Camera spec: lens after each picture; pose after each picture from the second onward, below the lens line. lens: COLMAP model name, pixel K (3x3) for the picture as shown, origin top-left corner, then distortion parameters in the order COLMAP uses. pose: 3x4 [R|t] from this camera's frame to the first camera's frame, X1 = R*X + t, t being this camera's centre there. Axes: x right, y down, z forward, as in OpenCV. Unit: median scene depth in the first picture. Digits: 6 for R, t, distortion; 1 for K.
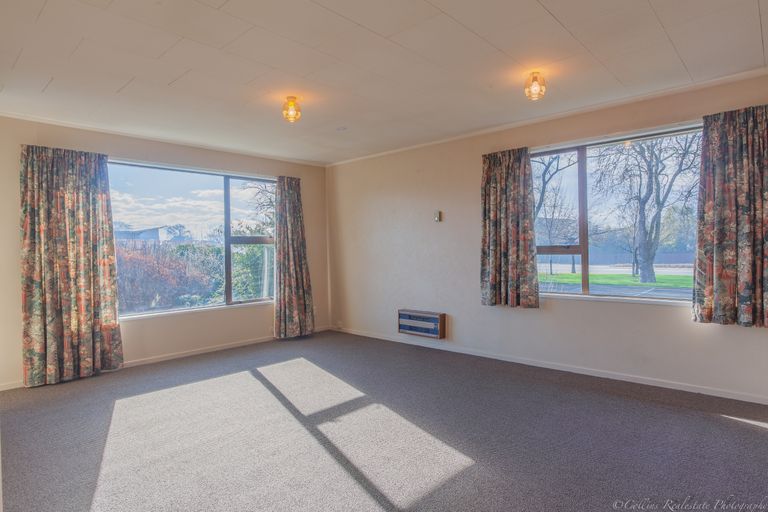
lens RADIAL K [[444.0, 0, 387.7], [0, 444.0, 252.8], [0, 0, 1]] dist [-0.019016, 0.002879]
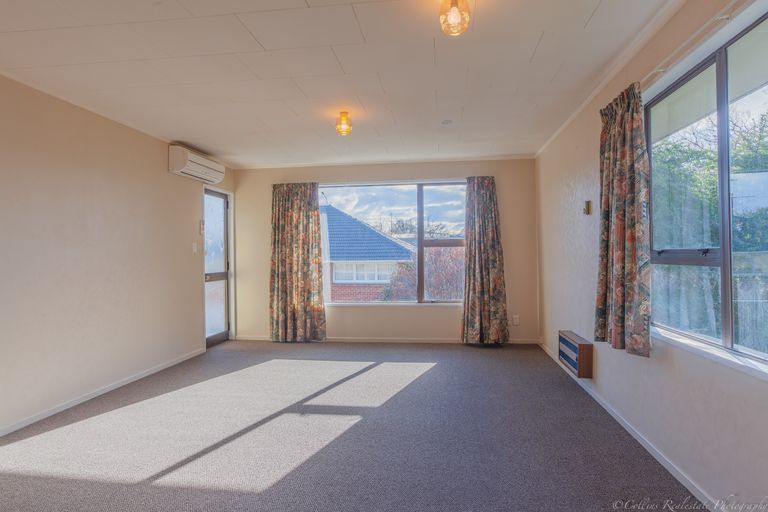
lens RADIAL K [[444.0, 0, 383.8], [0, 444.0, 252.6], [0, 0, 1]] dist [-0.019016, 0.002879]
pose [[0.571473, 0.006864, -0.820592, 0.609587], [-0.006638, 0.999971, 0.003742, -0.011590], [0.820594, 0.003308, 0.571502, 0.387539]]
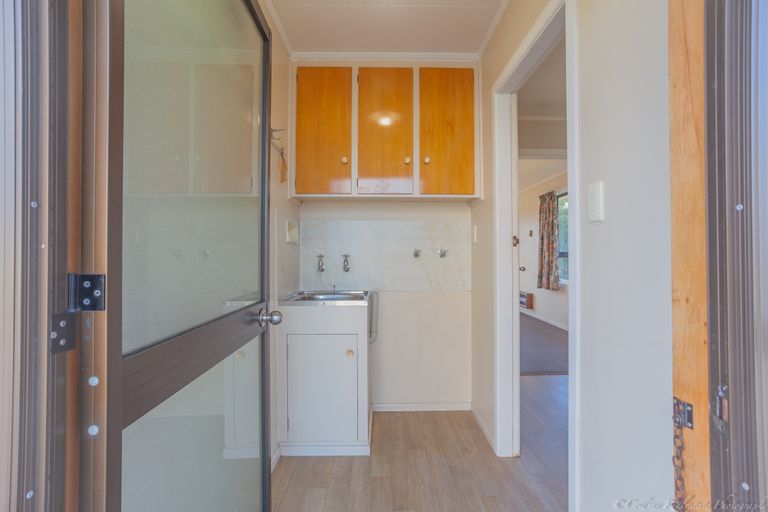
lens RADIAL K [[382.5, 0, 384.9], [0, 382.5, 254.4], [0, 0, 1]] dist [0.000596, -0.000037]
pose [[0.687424, 0.007322, -0.726219, 0.905332], [-0.010665, 0.999943, -0.000014, -0.000380], [0.726178, 0.007755, 0.687463, -0.399030]]
